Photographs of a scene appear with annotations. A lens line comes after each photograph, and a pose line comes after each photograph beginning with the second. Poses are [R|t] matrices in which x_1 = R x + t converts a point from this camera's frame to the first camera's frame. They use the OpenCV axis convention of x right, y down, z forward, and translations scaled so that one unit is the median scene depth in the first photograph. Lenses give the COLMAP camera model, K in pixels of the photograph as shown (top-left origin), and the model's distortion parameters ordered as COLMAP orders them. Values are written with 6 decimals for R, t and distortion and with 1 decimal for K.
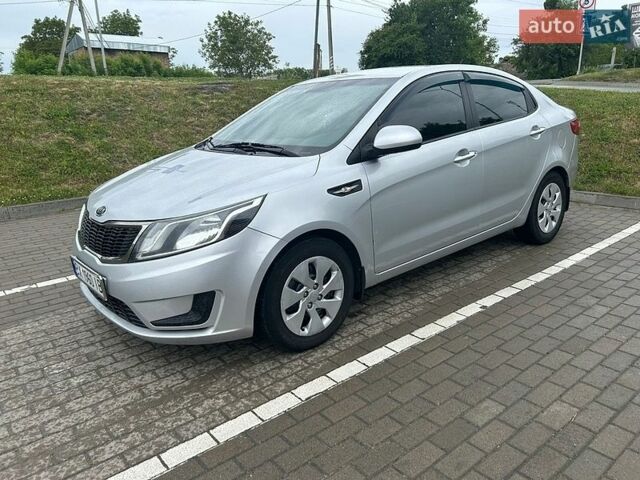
lens RADIAL K [[481.5, 0, 323.6], [0, 481.5, 236.5], [0, 0, 1]] dist [0.050659, -0.054732]
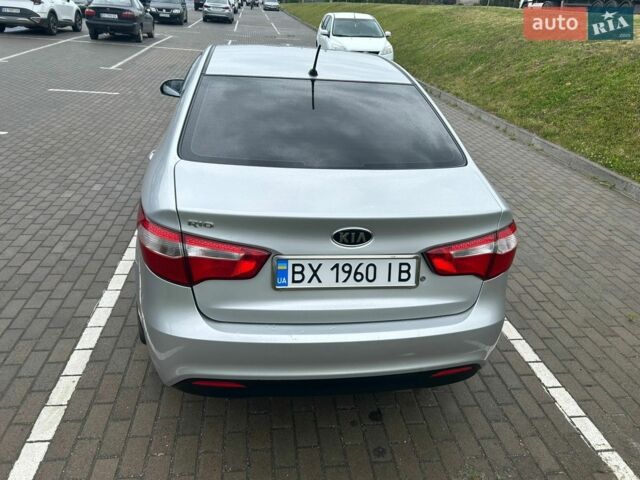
lens RADIAL K [[482.2, 0, 318.5], [0, 482.2, 242.3], [0, 0, 1]] dist [0.052528, -0.058416]
pose [[-0.536251, 0.368232, -0.759500, 1.227241], [-0.270396, 0.777451, 0.567851, -0.793666], [0.799575, 0.509877, -0.317341, 2.040573]]
